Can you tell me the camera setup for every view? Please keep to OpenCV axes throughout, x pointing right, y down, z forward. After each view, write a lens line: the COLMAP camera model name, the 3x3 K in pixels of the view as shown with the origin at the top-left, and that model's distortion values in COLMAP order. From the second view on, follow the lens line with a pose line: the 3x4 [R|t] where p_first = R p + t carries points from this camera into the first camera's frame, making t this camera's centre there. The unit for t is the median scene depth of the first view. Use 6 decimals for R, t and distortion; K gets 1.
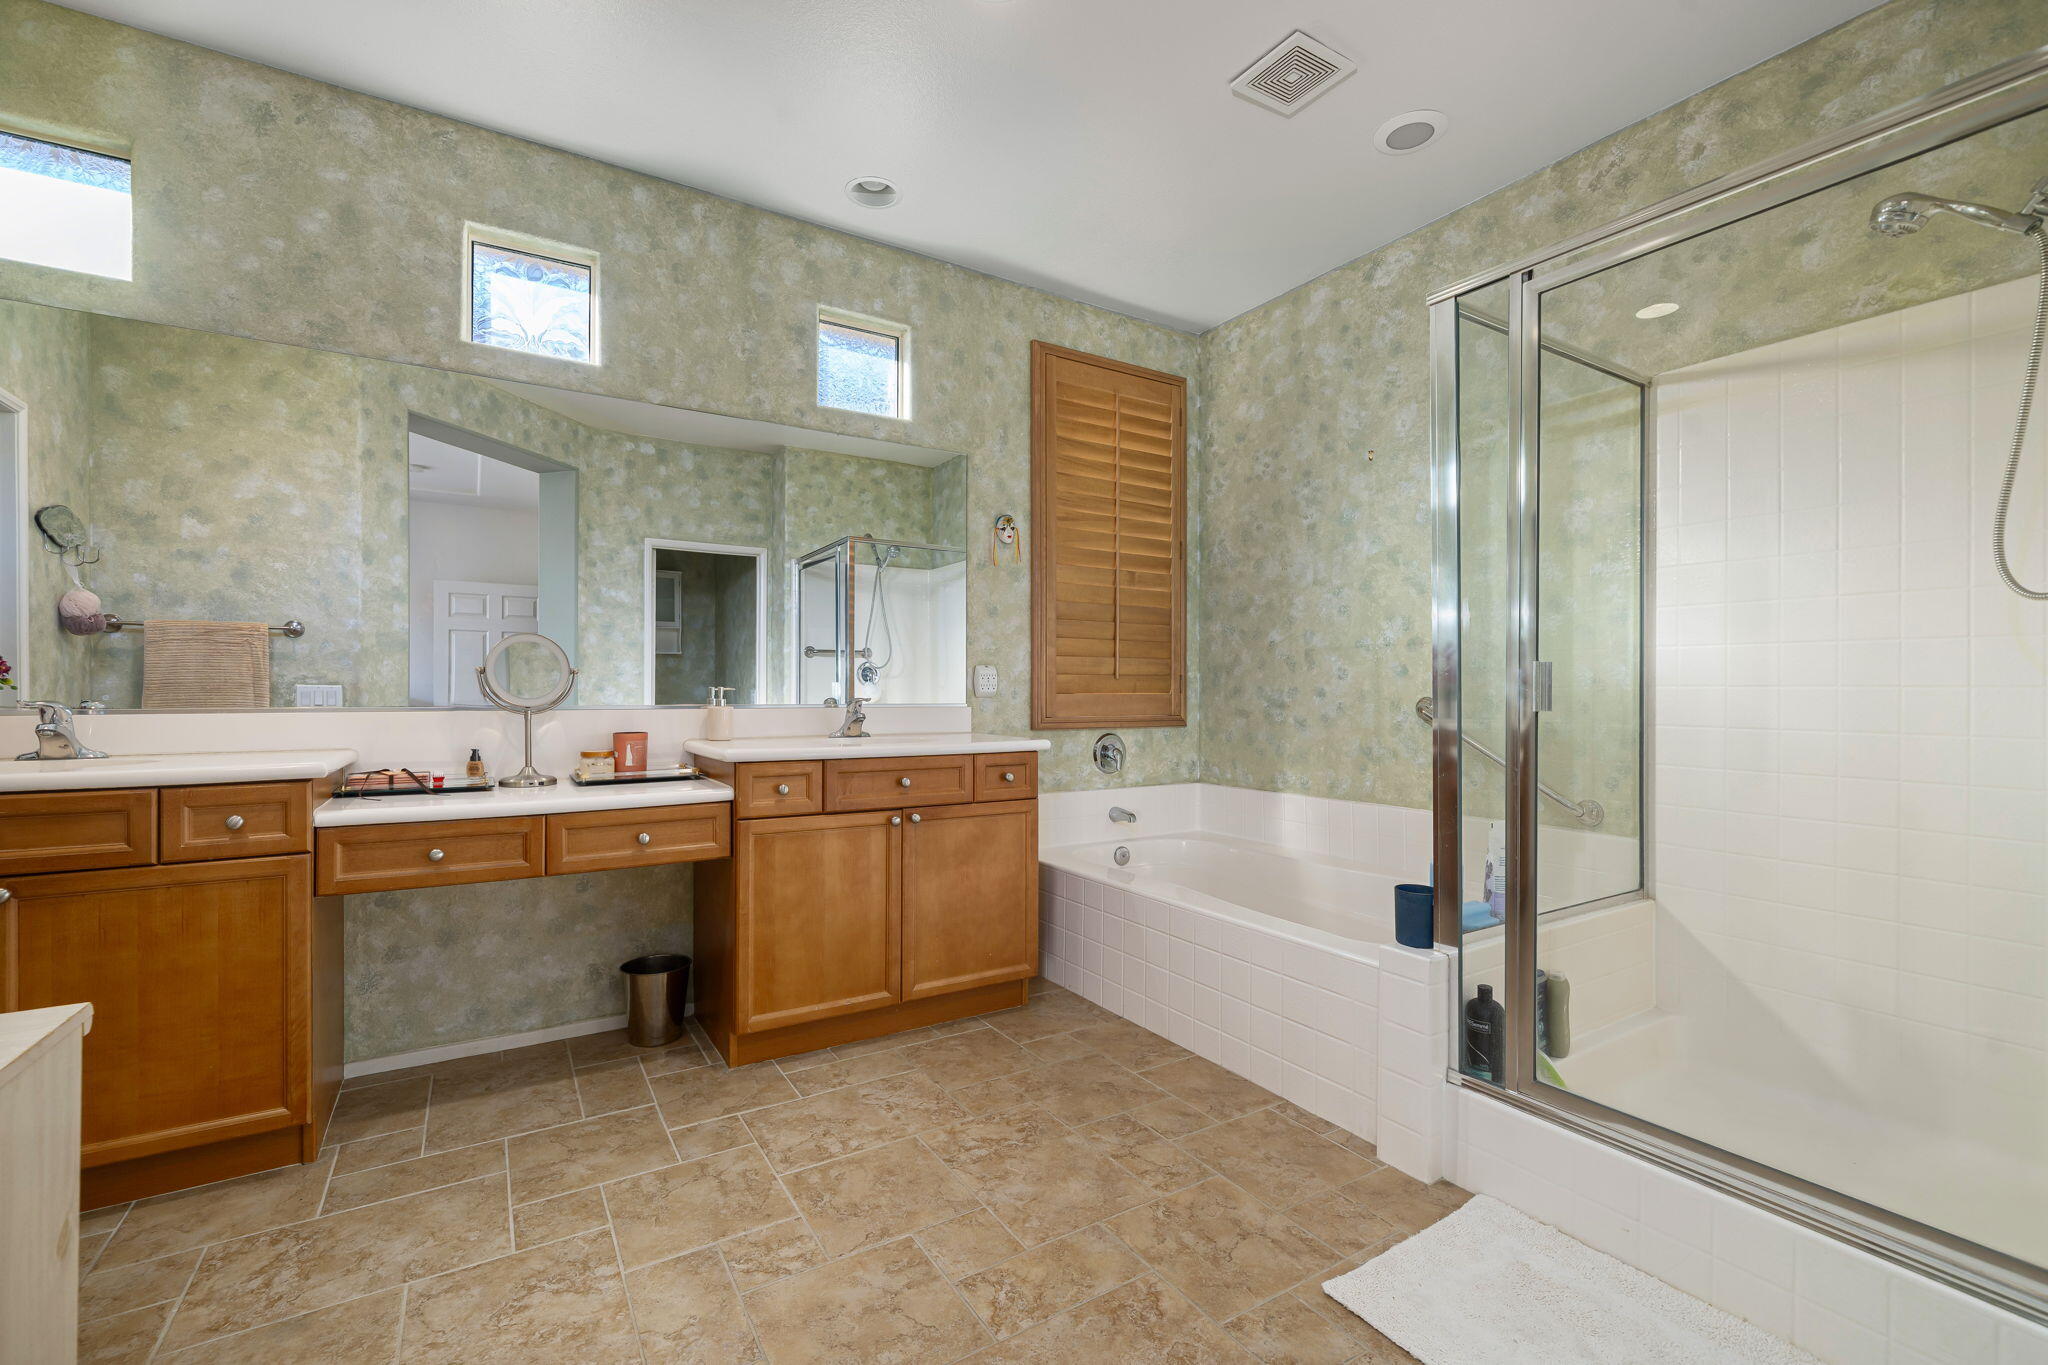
lens RADIAL K [[870.7, 0, 1024.0], [0, 870.7, 682.5], [0, 0, 1]] dist [-0.003110, 0.000101]
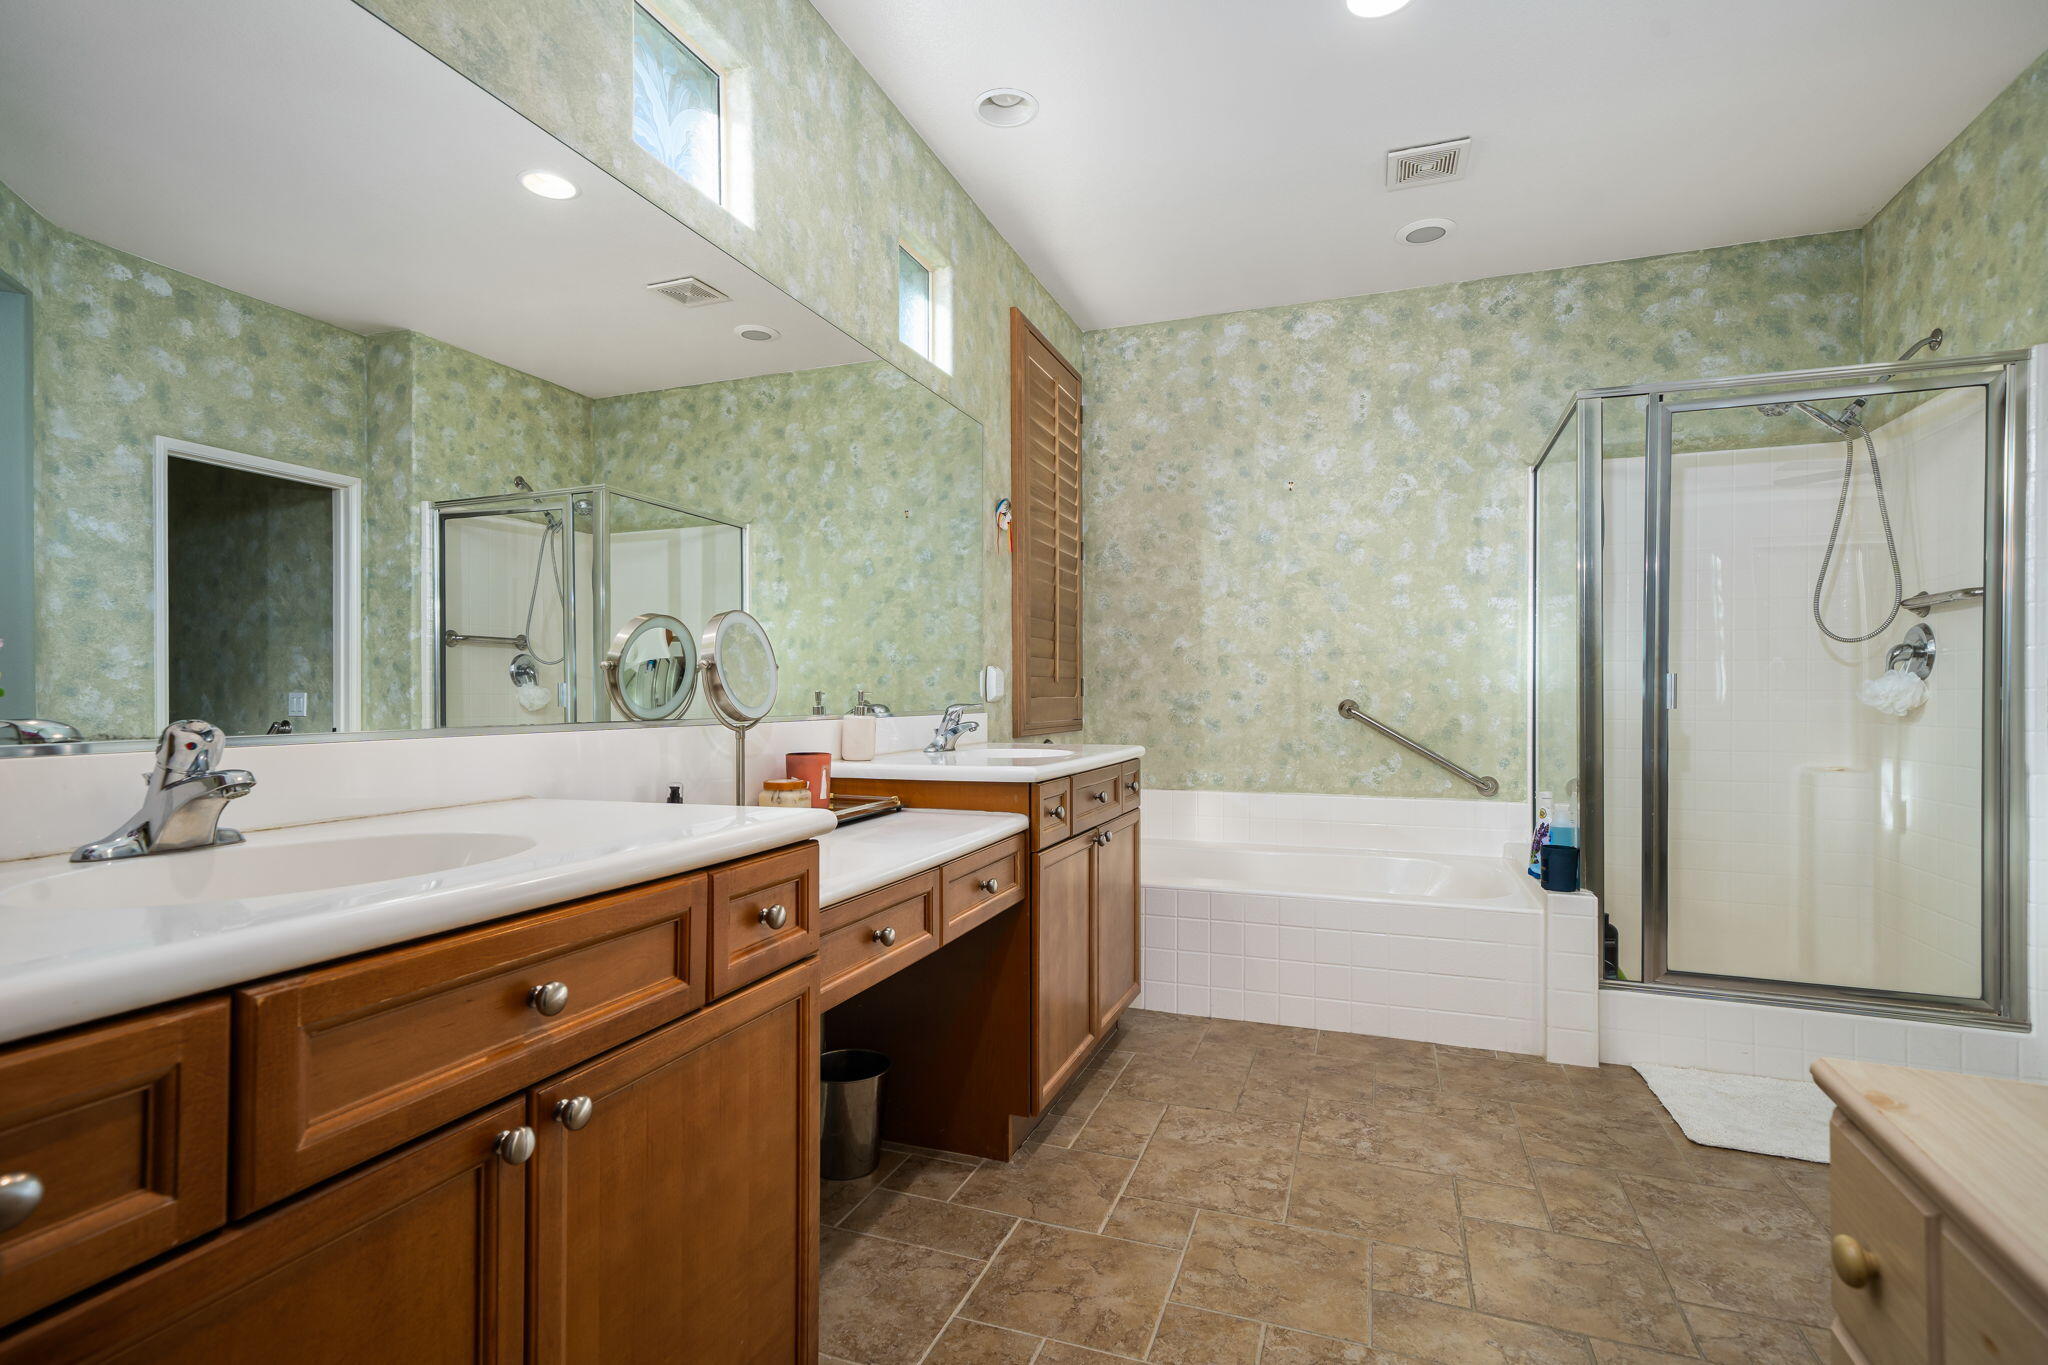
lens RADIAL K [[975.9, 0, 1020.4], [0, 975.9, 688.8], [0, 0, 1]] dist [0.007817, 0.000945]
pose [[0.796135, 0.002249, 0.605114, -0.623959], [-0.004807, 0.999985, 0.002607, 0.000941], [-0.605099, -0.004984, 0.796134, 0.192106]]
